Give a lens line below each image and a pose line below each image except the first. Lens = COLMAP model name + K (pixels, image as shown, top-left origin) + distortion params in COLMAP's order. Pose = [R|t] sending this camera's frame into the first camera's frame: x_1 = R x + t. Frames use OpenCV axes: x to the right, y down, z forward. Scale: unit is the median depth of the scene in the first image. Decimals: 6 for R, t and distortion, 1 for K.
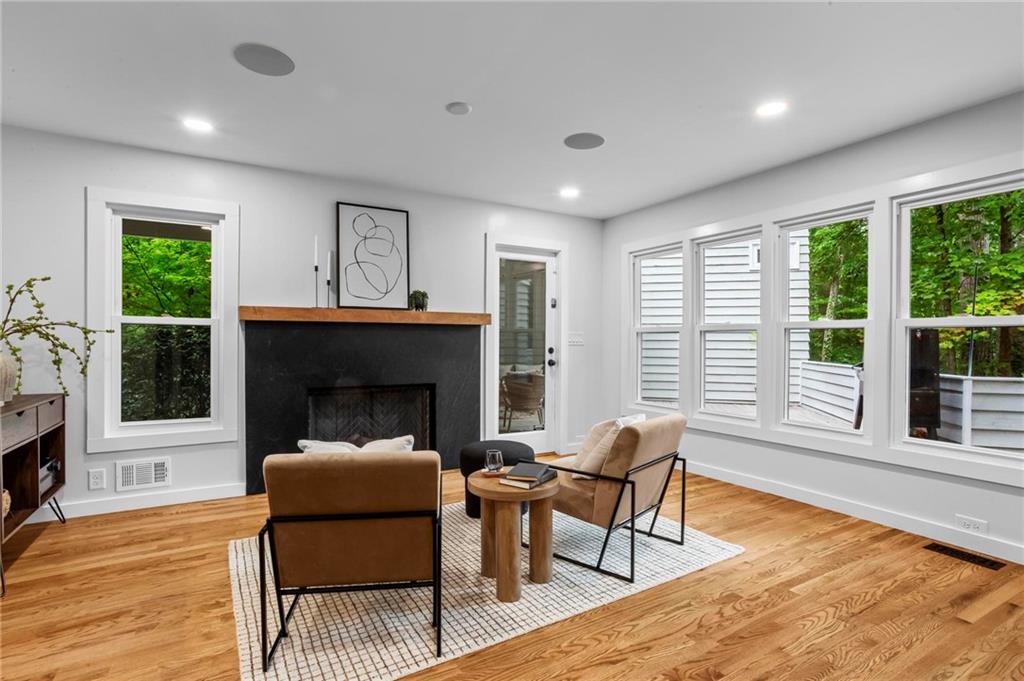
lens RADIAL K [[495.7, 0, 505.9], [0, 495.7, 344.4], [0, 0, 1]] dist [-0.039229, 0.019301]
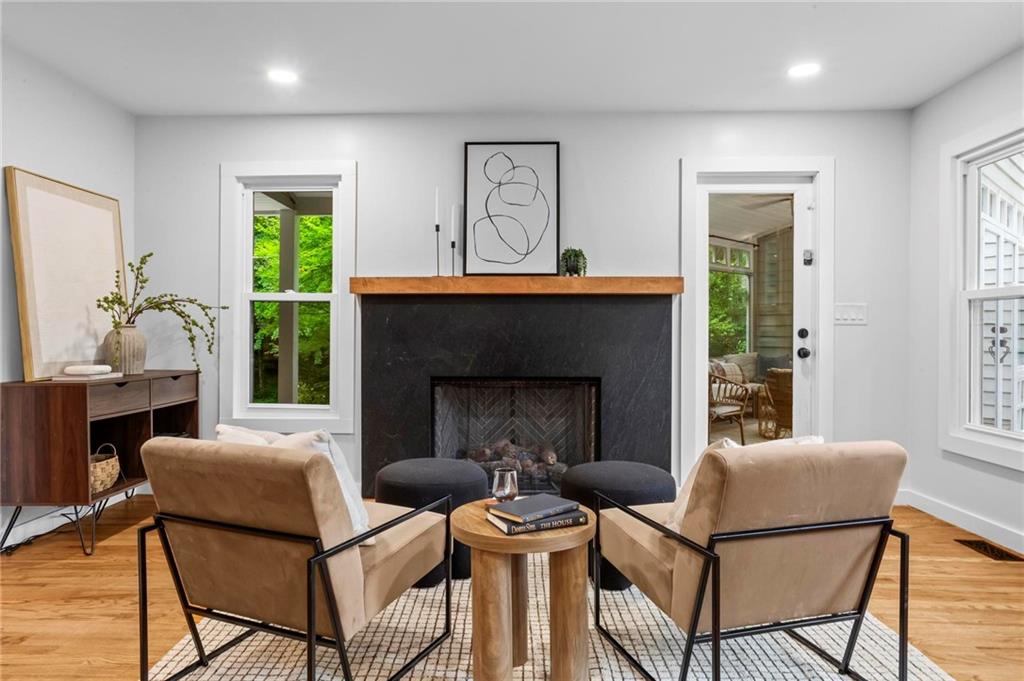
lens RADIAL K [[635.0, 0, 507.1], [0, 635.0, 331.3], [0, 0, 1]] dist [-0.014475, 0.008493]
pose [[0.851699, -0.003254, -0.524021, 0.253809], [-0.001894, 0.999955, -0.009288, 0.024106], [0.524028, 0.008903, 0.851655, 0.172055]]
